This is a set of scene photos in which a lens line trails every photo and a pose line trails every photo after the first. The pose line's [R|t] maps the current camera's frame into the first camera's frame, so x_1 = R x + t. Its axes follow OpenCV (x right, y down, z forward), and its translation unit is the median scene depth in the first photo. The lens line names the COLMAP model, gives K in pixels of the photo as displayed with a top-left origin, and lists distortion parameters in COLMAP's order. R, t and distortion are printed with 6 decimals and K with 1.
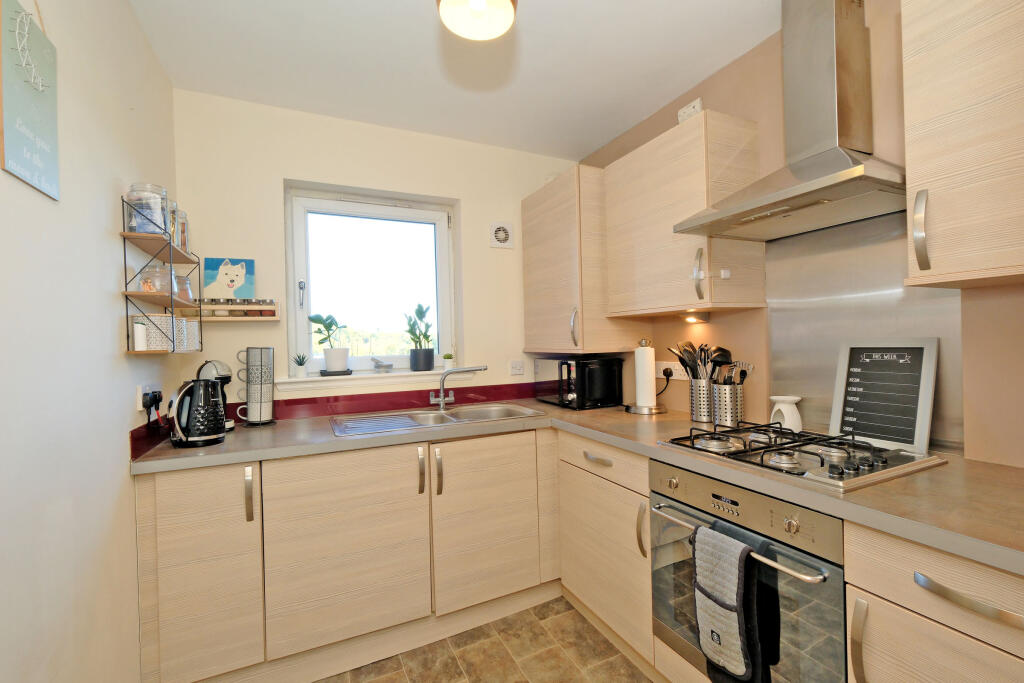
lens RADIAL K [[449.2, 0, 512.0], [0, 449.2, 341.5], [0, 0, 1]] dist [0.003155, 0.000406]
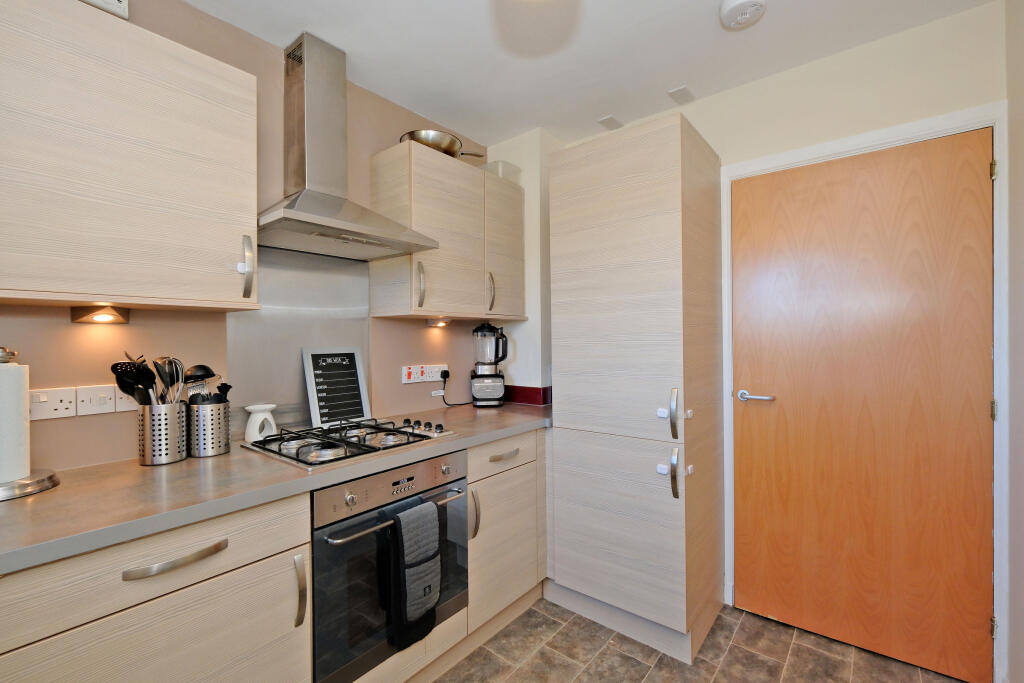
lens RADIAL K [[449.2, 0, 512.0], [0, 449.2, 341.5], [0, 0, 1]] dist [0.003155, 0.000406]
pose [[-0.439399, 0.025825, 0.897921, -0.616134], [0.018151, 0.999638, -0.019868, 0.013113], [-0.898109, 0.007568, -0.439708, 1.083947]]
